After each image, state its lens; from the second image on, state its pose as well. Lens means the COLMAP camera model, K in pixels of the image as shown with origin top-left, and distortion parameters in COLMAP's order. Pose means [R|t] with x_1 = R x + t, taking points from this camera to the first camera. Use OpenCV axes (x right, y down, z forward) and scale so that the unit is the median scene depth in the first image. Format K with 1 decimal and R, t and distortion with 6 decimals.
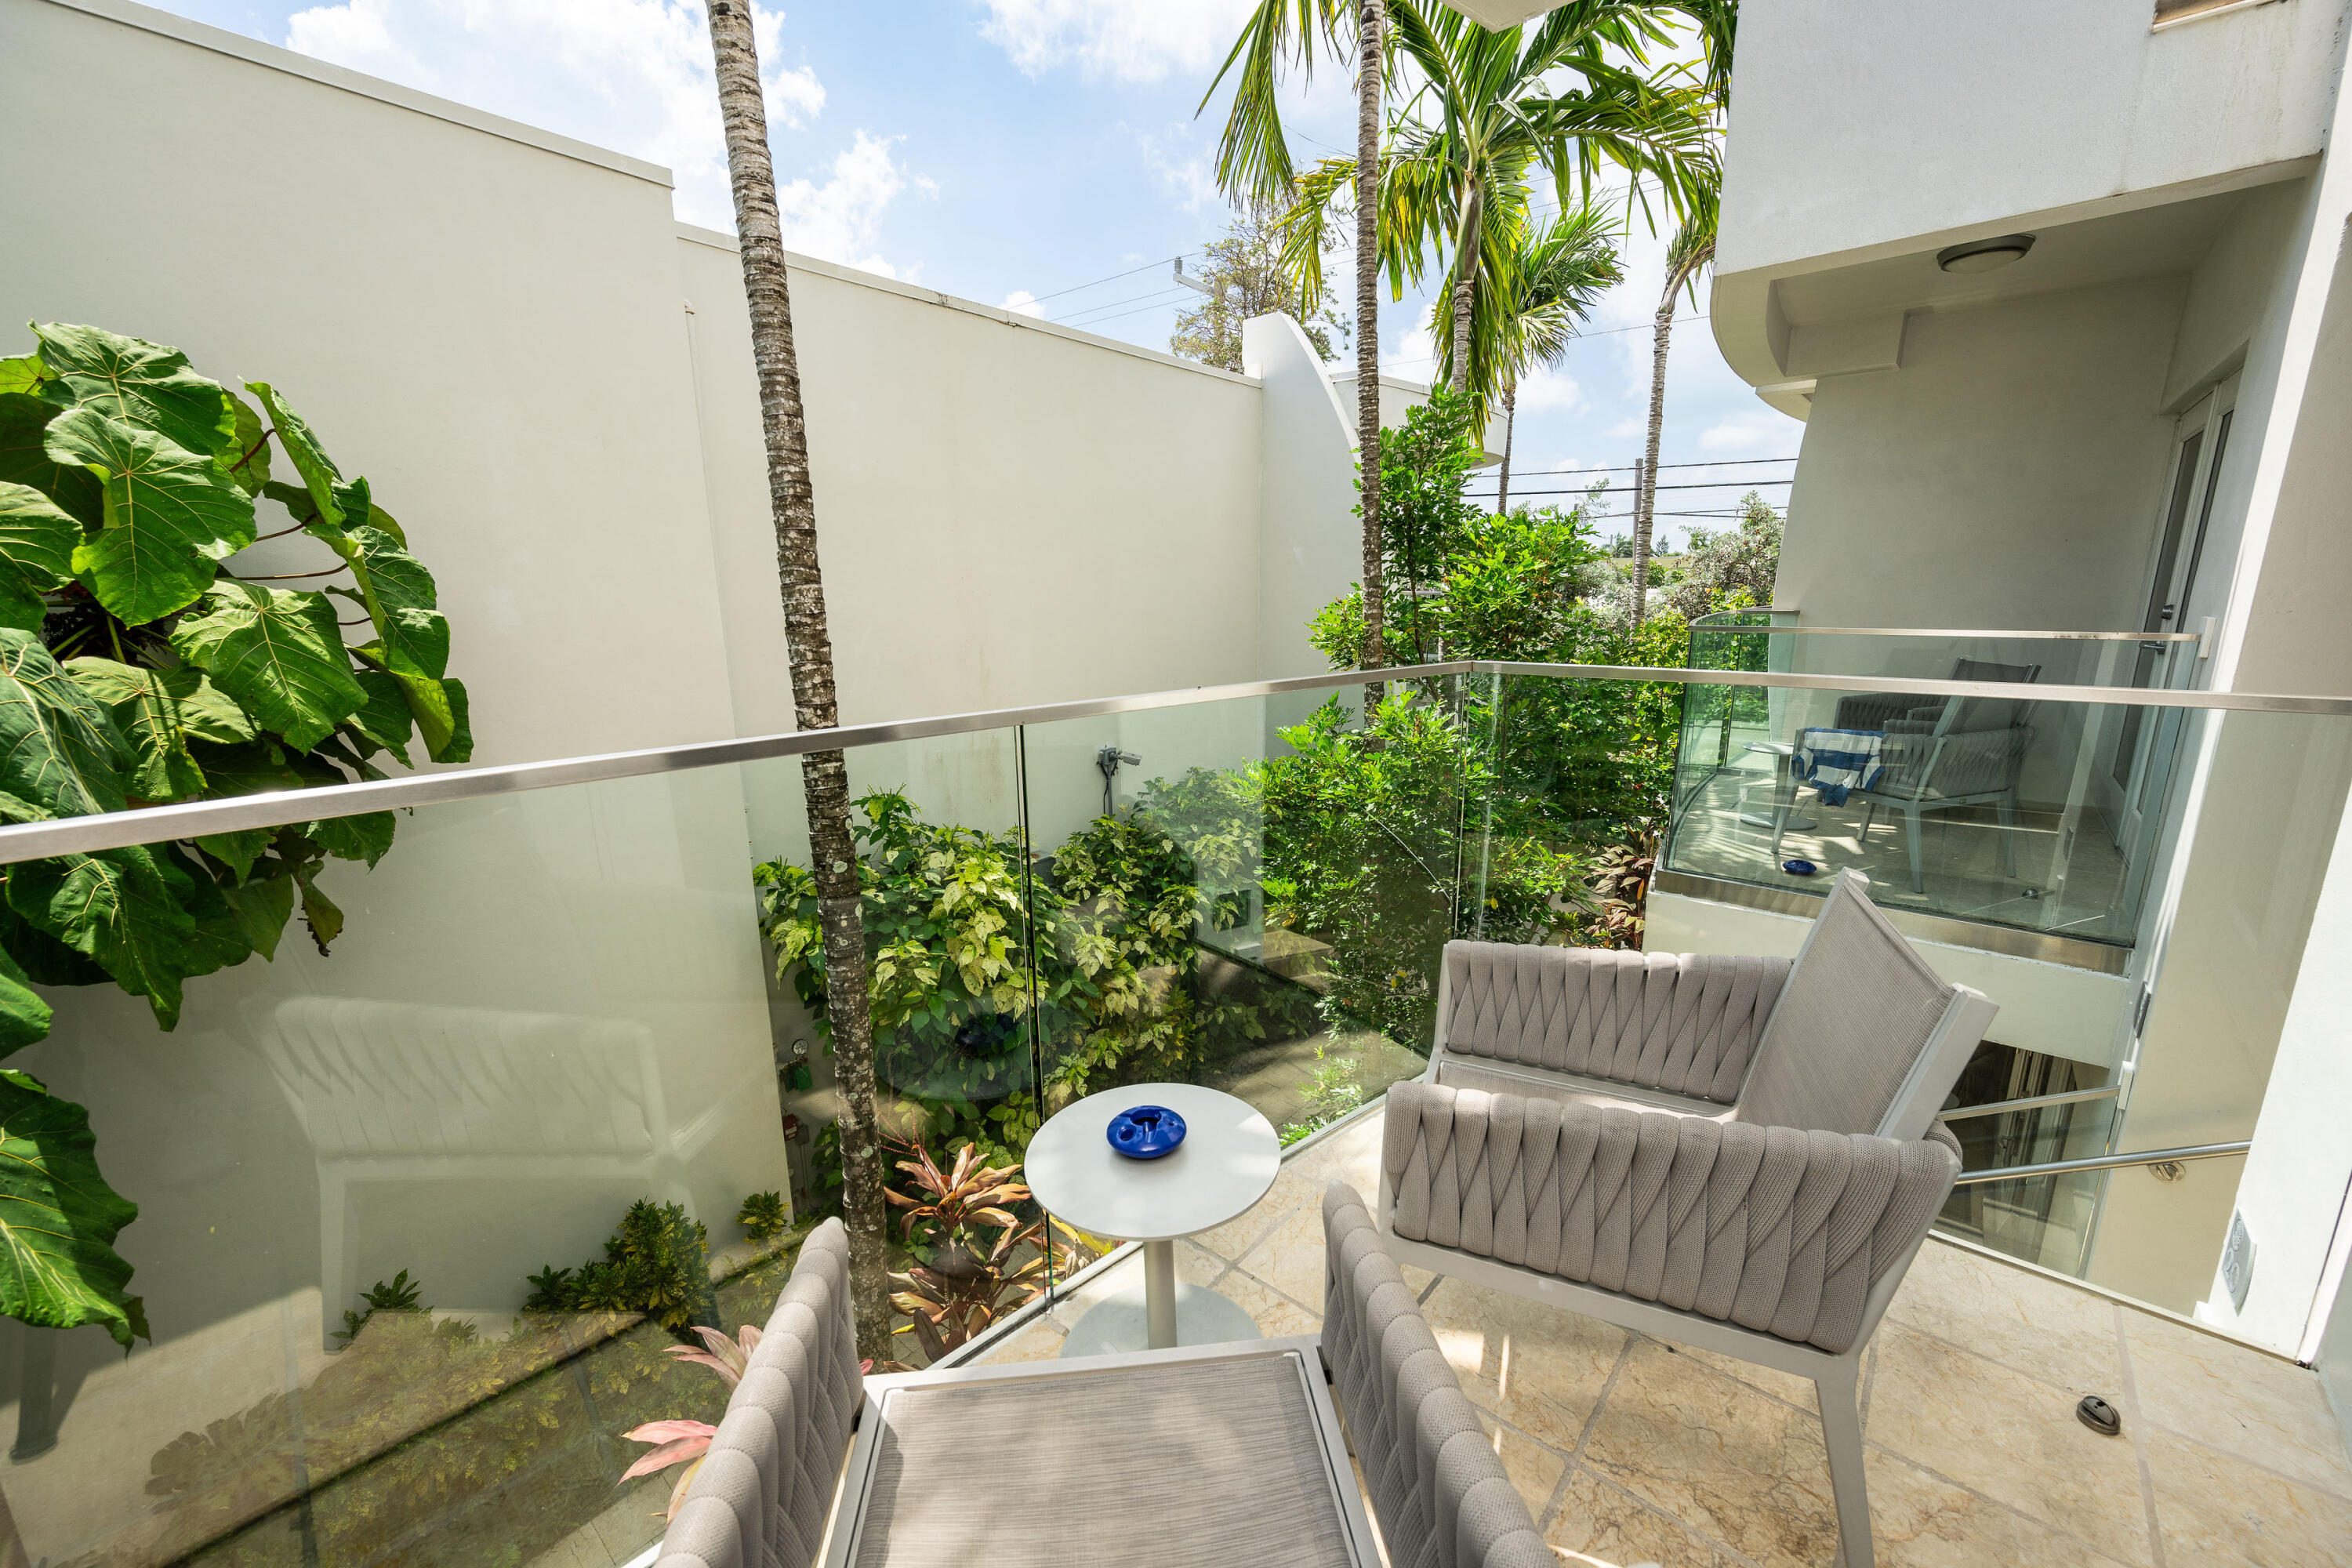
lens RADIAL K [[937.7, 0, 1176.0], [0, 937.7, 784.0], [0, 0, 1]] dist [-0.001866, -0.000332]
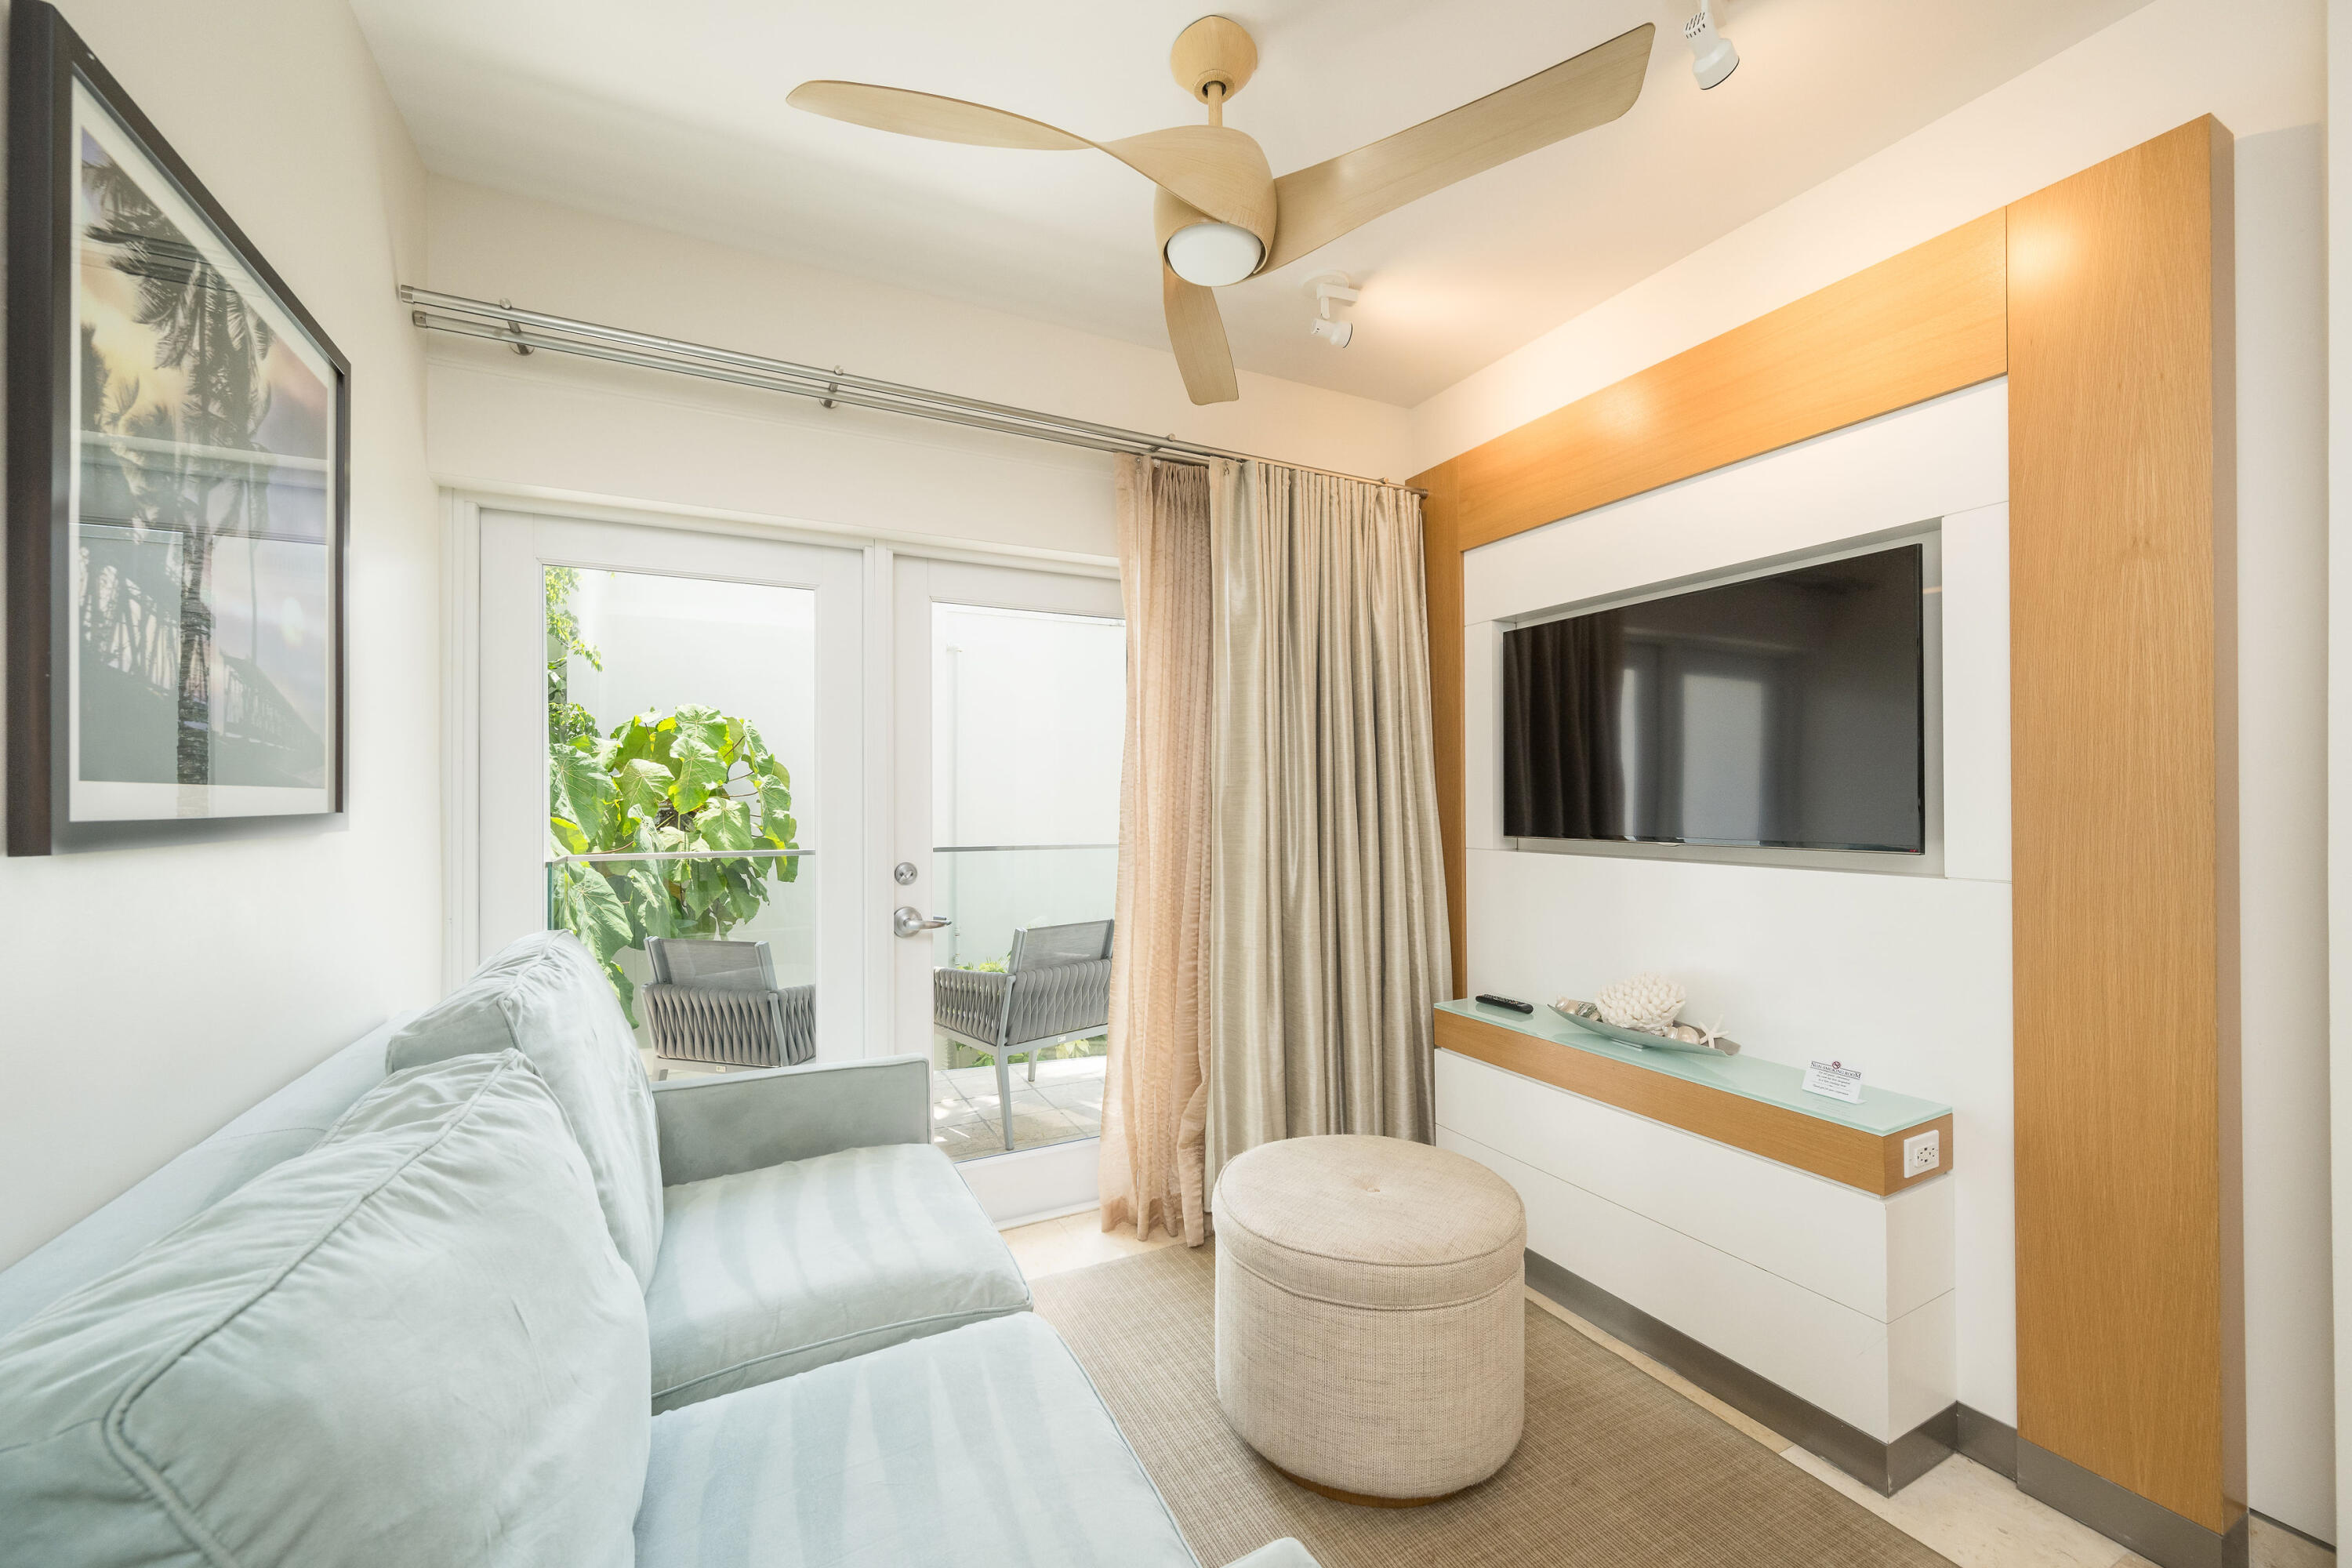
lens RADIAL K [[937.7, 0, 1176.0], [0, 937.7, 784.0], [0, 0, 1]] dist [-0.001866, -0.000332]
pose [[0.931862, 0.005080, -0.362777, 1.024535], [-0.088410, 0.972941, -0.213472, 0.171274], [0.351876, 0.230999, 0.907096, -0.833442]]
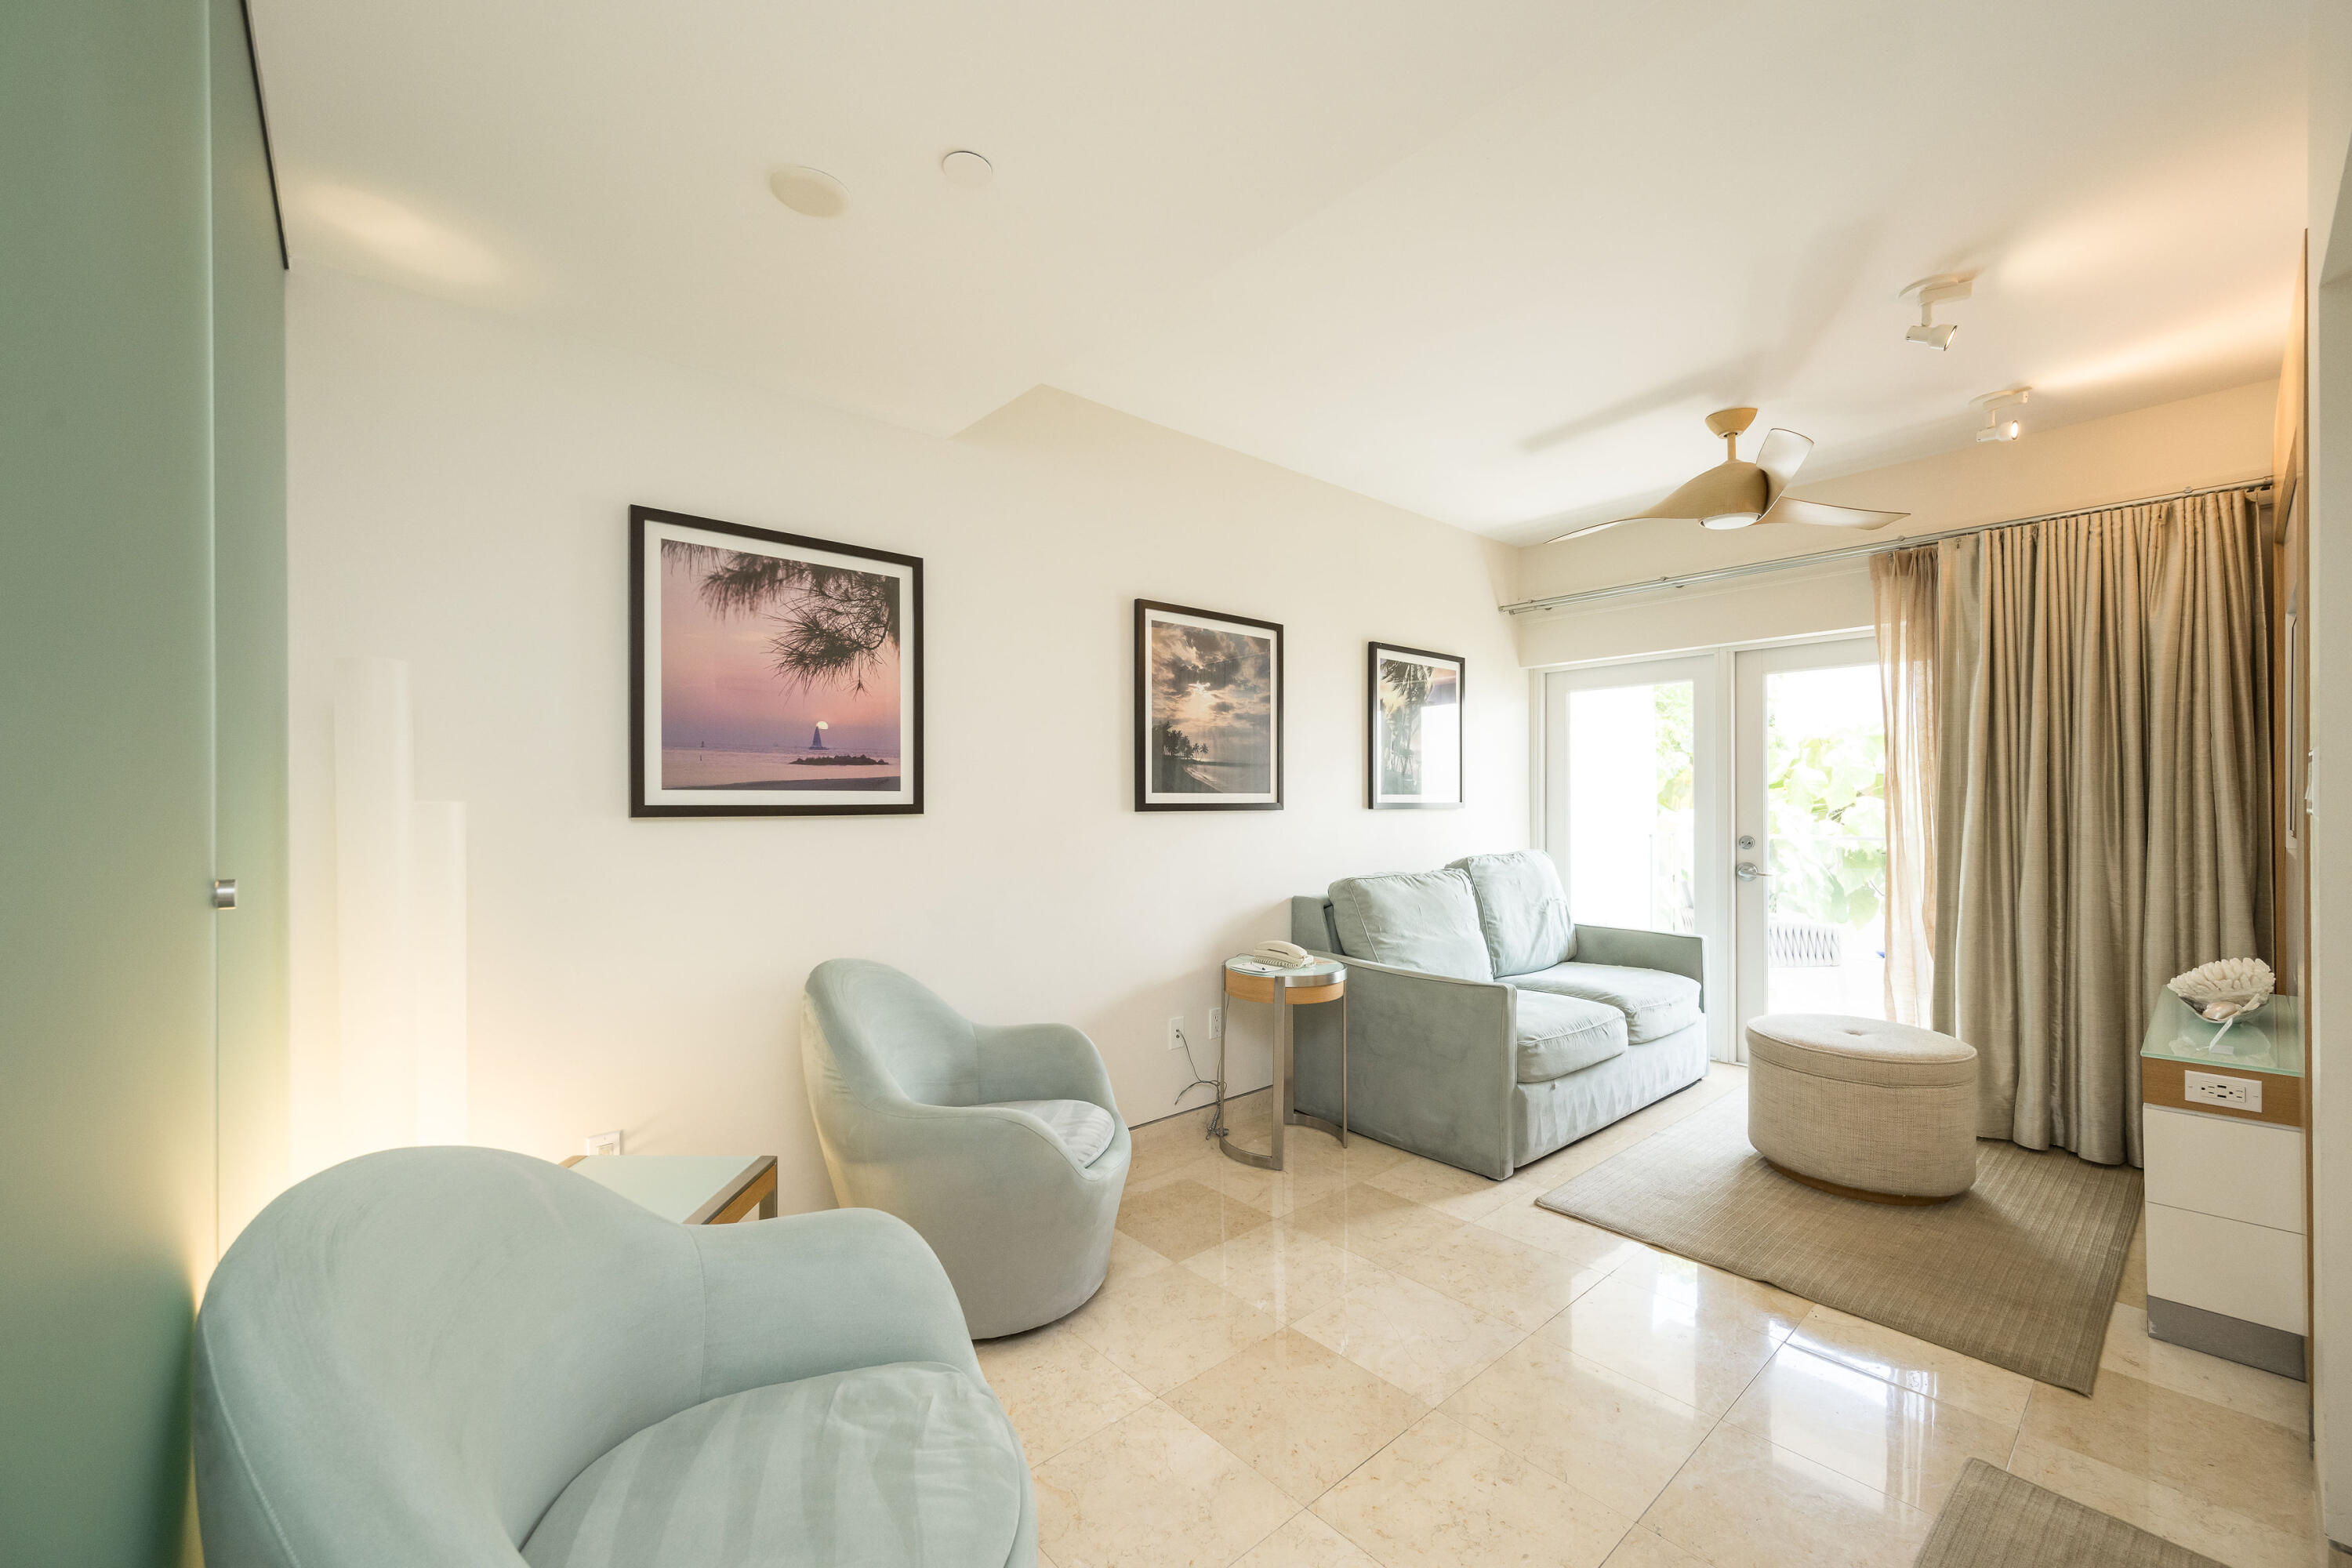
lens RADIAL K [[922.9, 0, 1183.0], [0, 922.9, 795.6], [0, 0, 1]] dist [0.000324, 0.000013]
pose [[-0.115301, 0.006636, -0.993308, 2.128237], [-0.212431, 0.976678, 0.031184, 0.158271], [0.970350, 0.214605, -0.111203, -0.823014]]
